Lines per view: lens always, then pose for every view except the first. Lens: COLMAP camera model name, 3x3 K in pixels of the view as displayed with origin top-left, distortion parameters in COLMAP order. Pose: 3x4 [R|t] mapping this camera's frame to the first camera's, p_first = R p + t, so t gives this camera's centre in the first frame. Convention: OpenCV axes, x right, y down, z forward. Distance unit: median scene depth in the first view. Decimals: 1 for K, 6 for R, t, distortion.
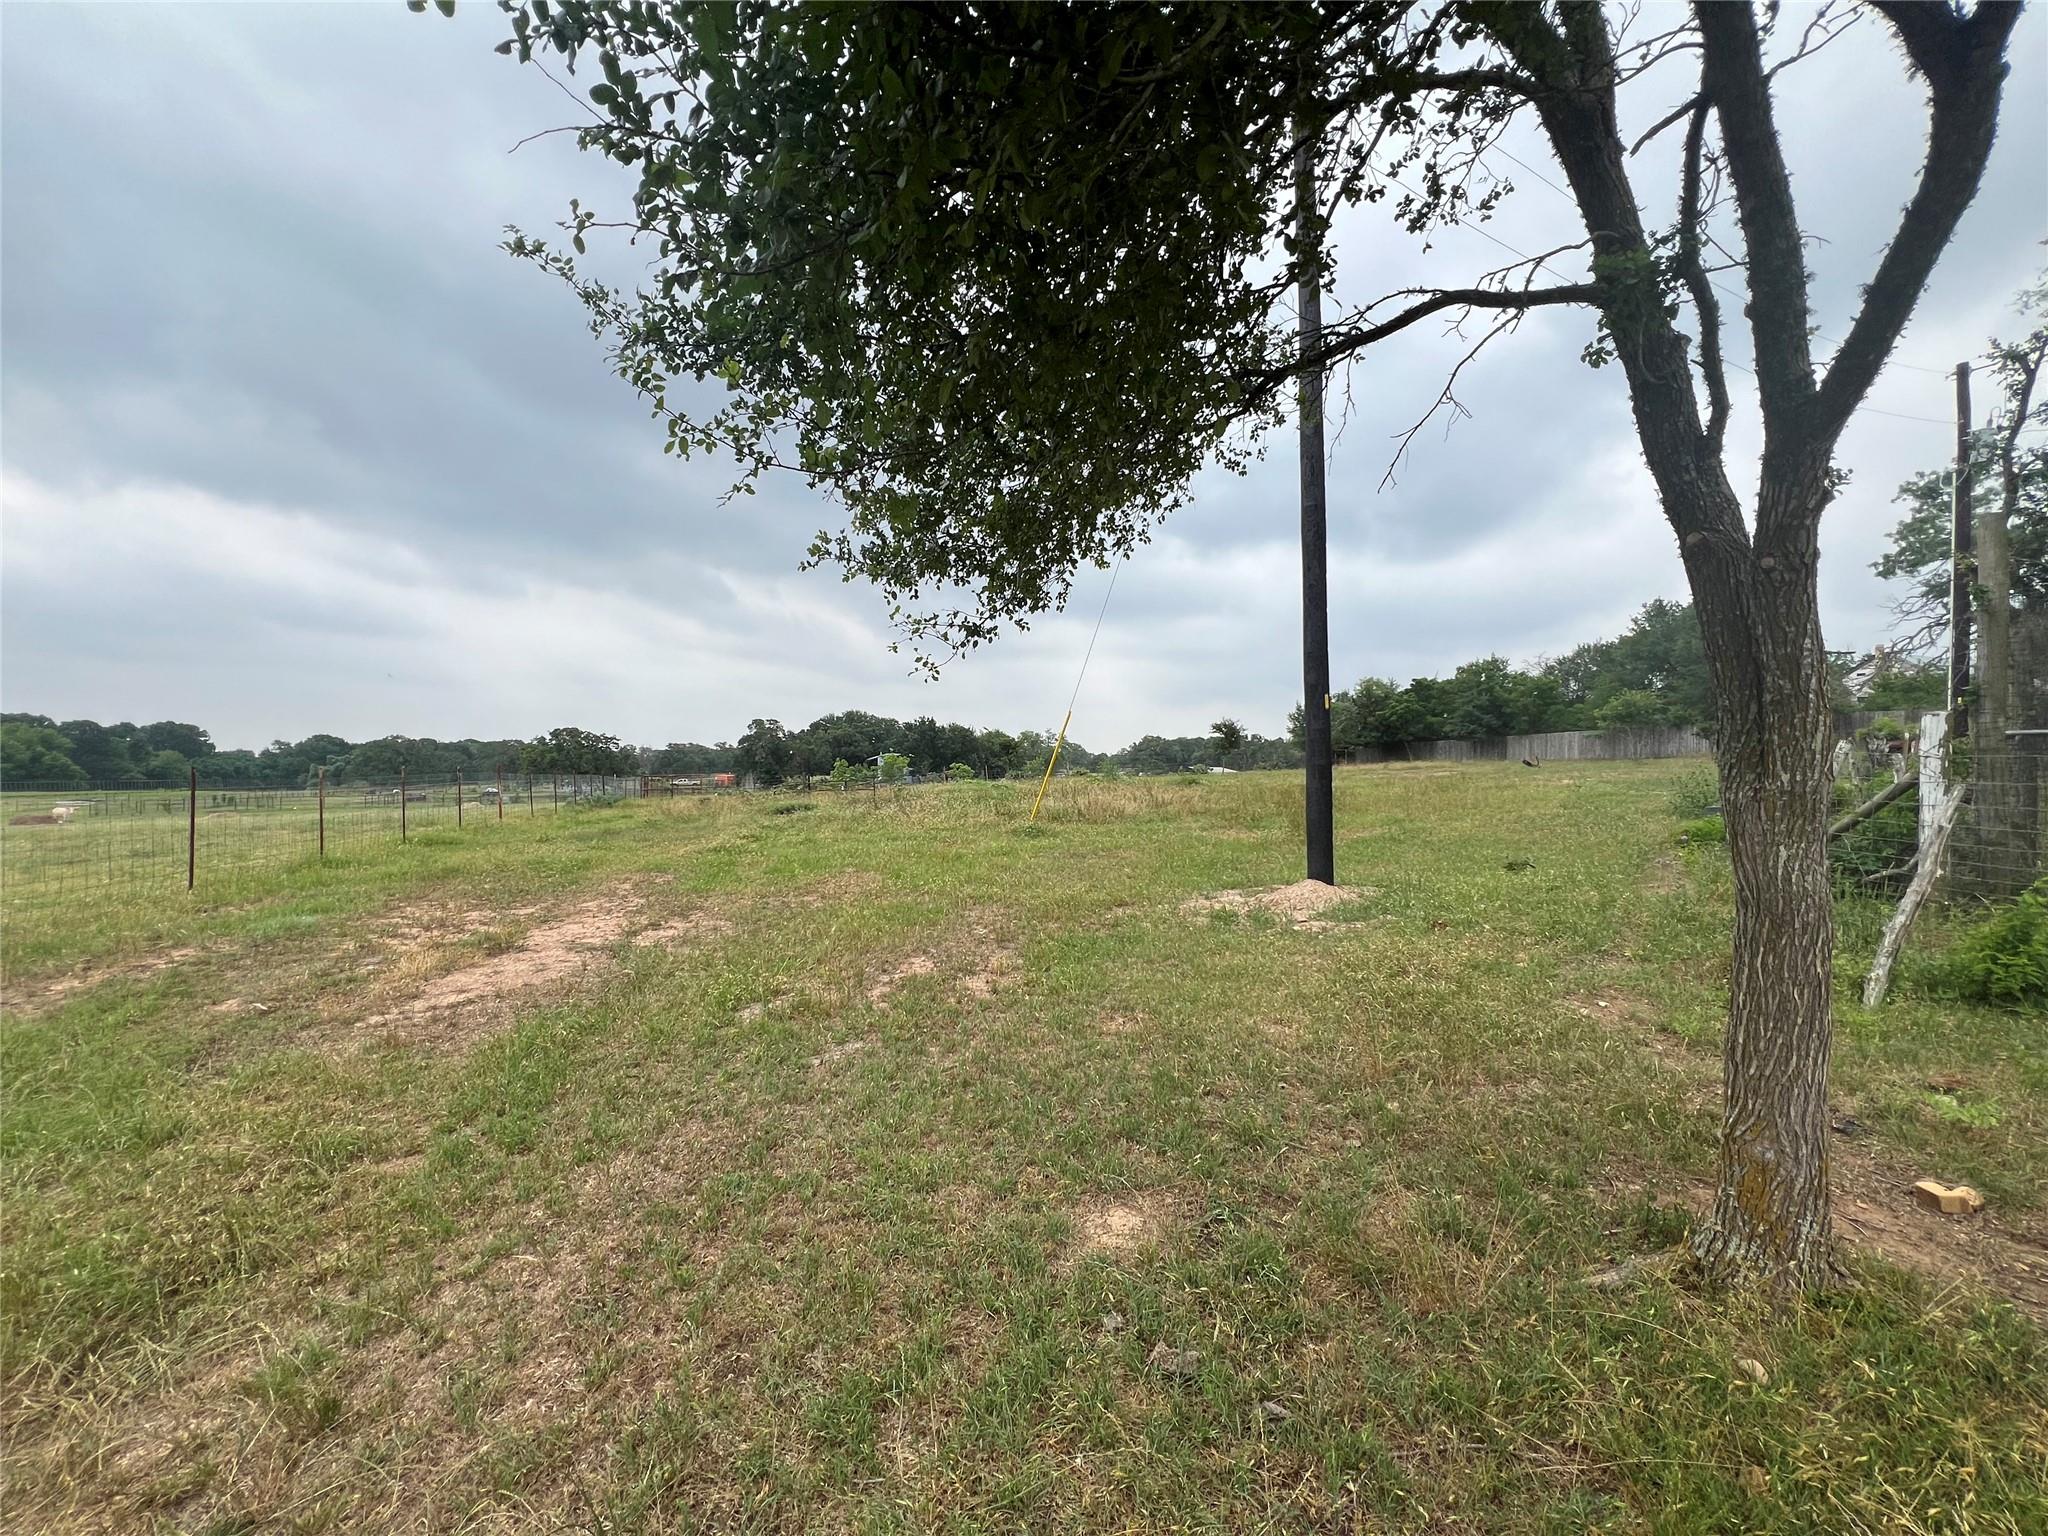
lens RADIAL K [[823.8, 0, 1021.0], [0, 823.8, 767.7], [0, 0, 1]] dist [-0.000323, 0.000949]
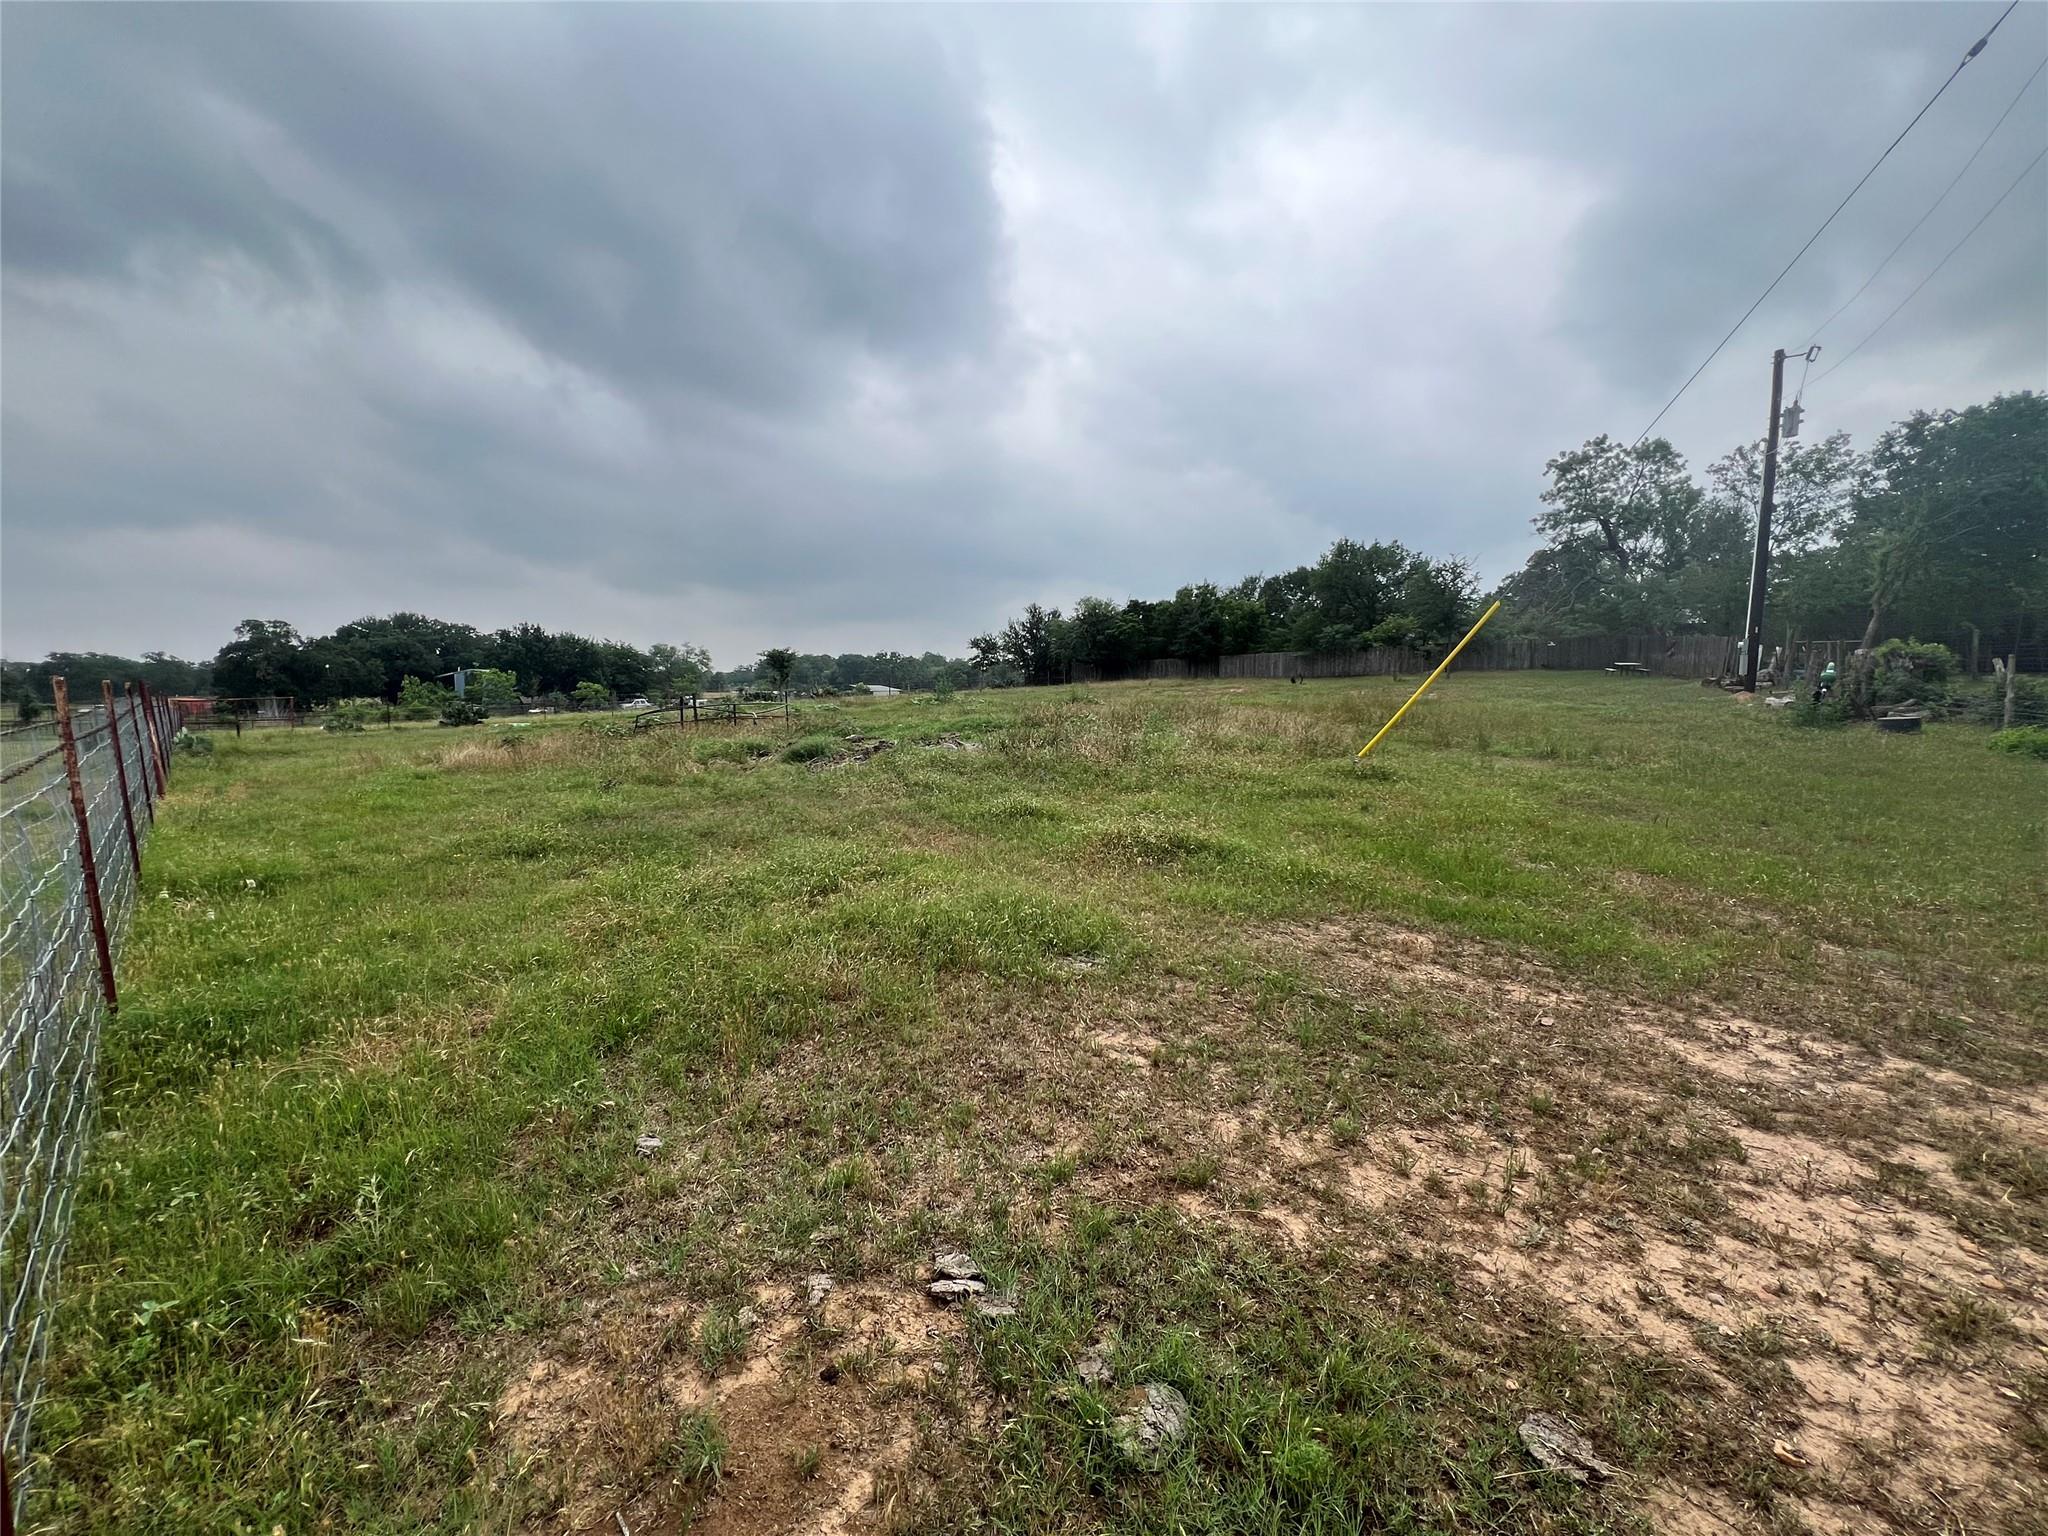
lens RADIAL K [[819.1, 0, 1020.0], [0, 819.1, 772.2], [0, 0, 1]] dist [0.000449, -0.000381]
pose [[0.888392, -0.051182, 0.456223, -0.142840], [0.003256, 0.994443, 0.105223, 0.000252], [-0.459073, -0.091994, 0.883622, 0.125110]]
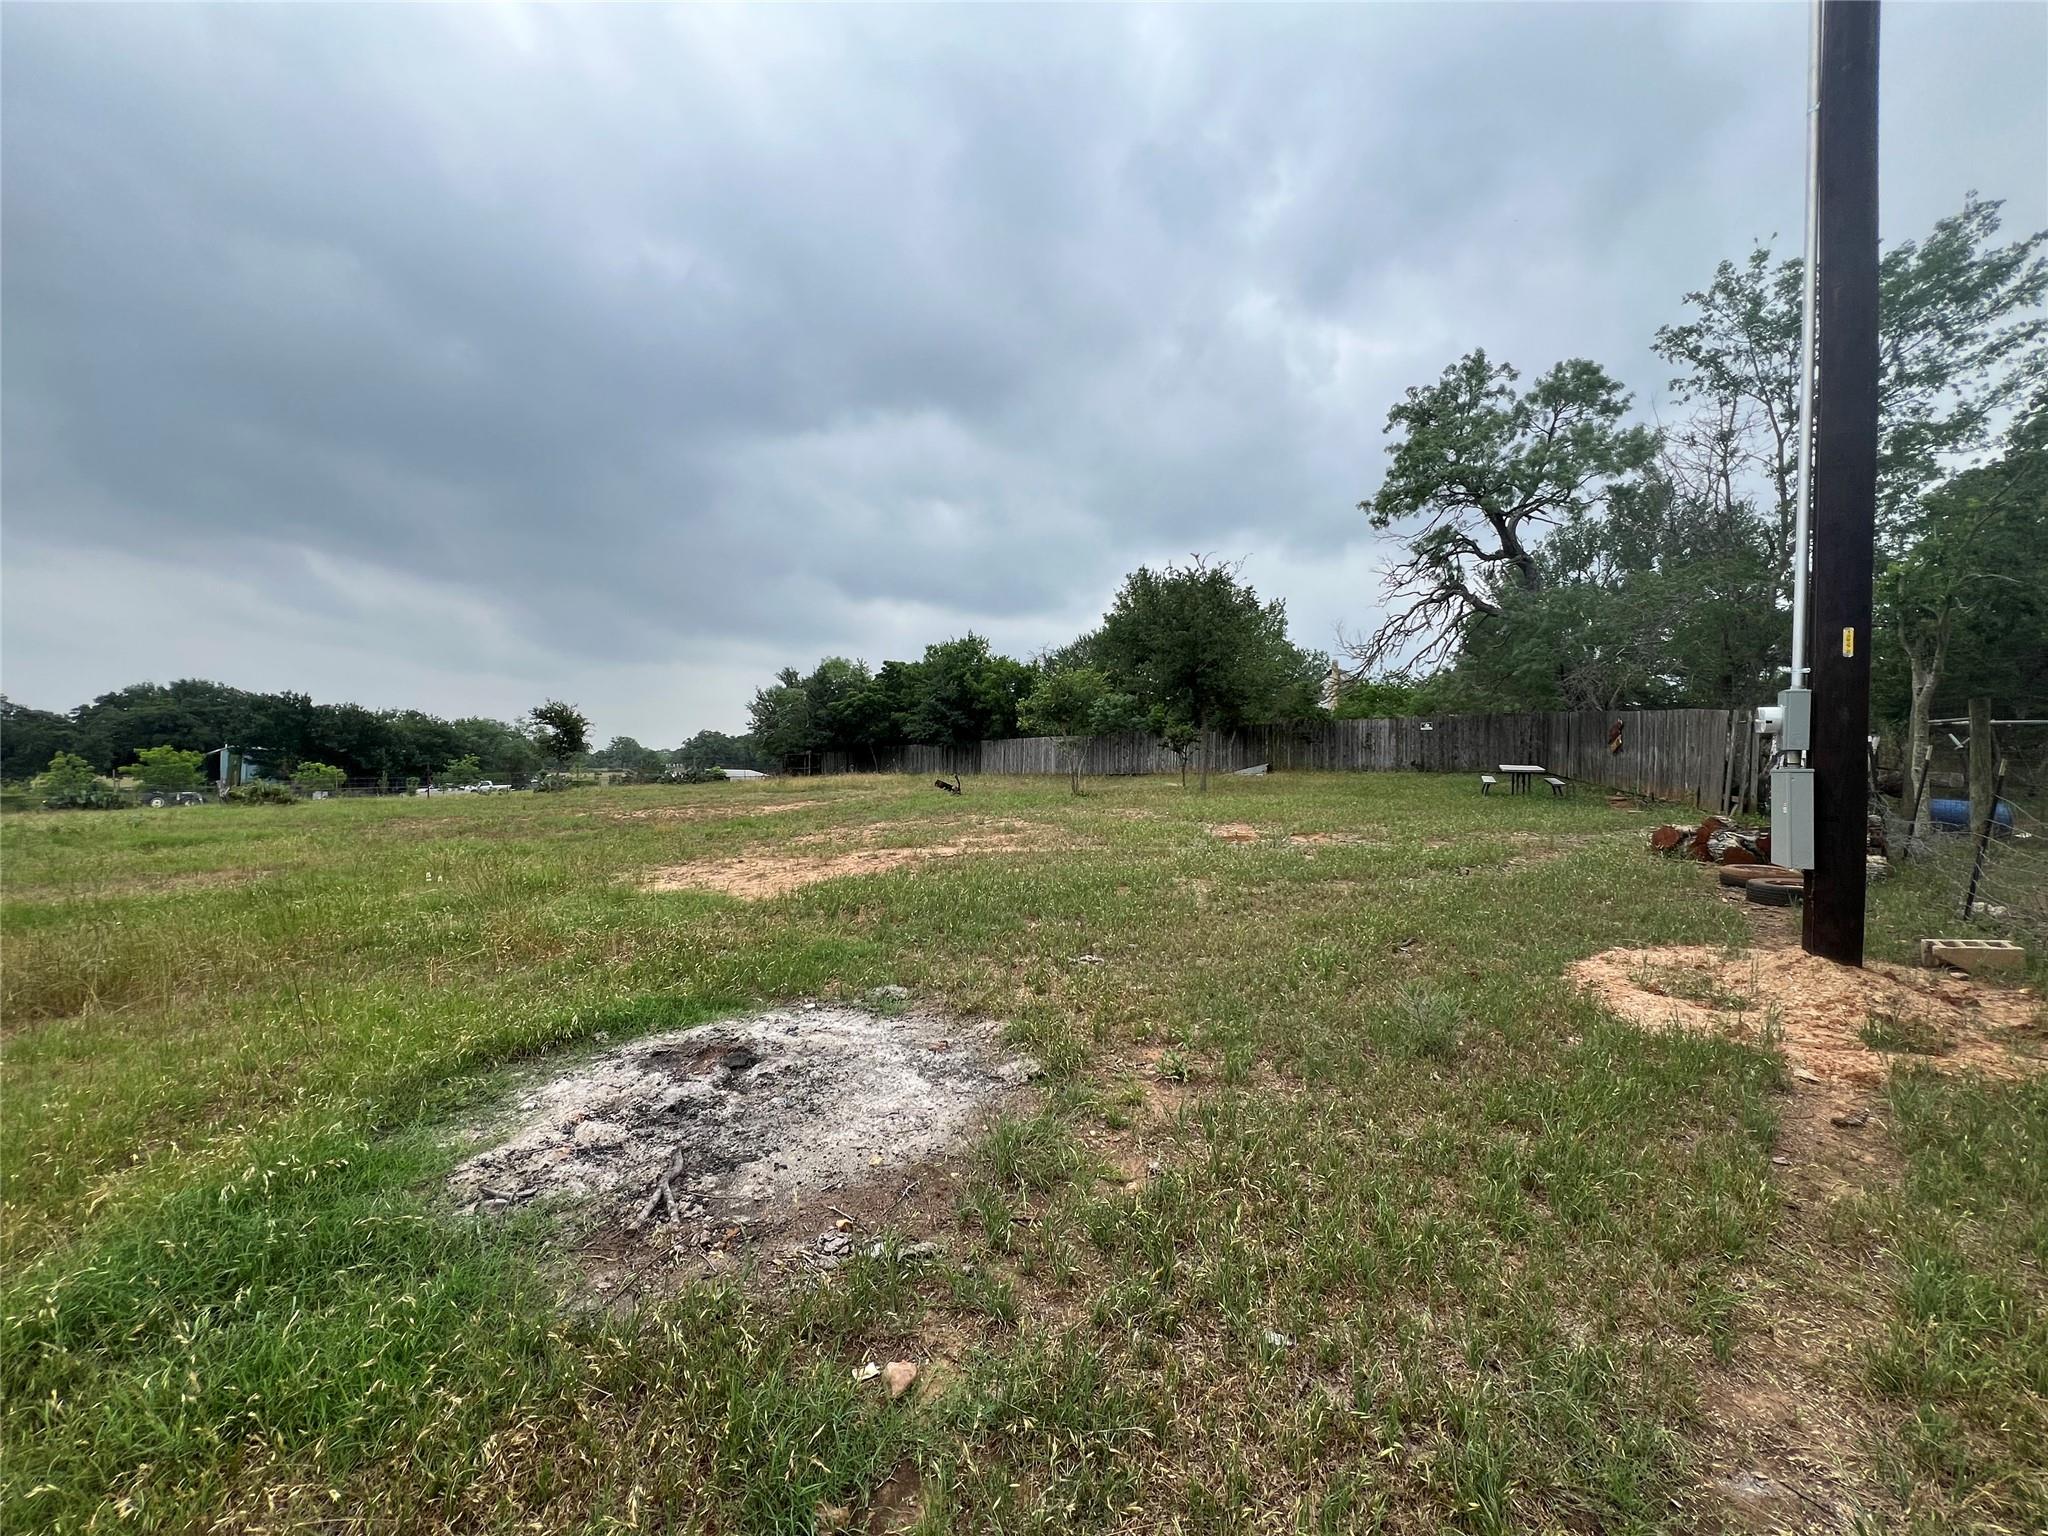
lens RADIAL K [[829.8, 0, 1024.0], [0, 829.8, 768.0], [0, 0, 1]] dist [-0.000083, 0.000095]
pose [[0.891375, 0.009626, 0.453165, 0.259389], [-0.010552, 0.999944, -0.000485, -0.012763], [-0.453144, -0.004349, 0.891427, 0.285816]]
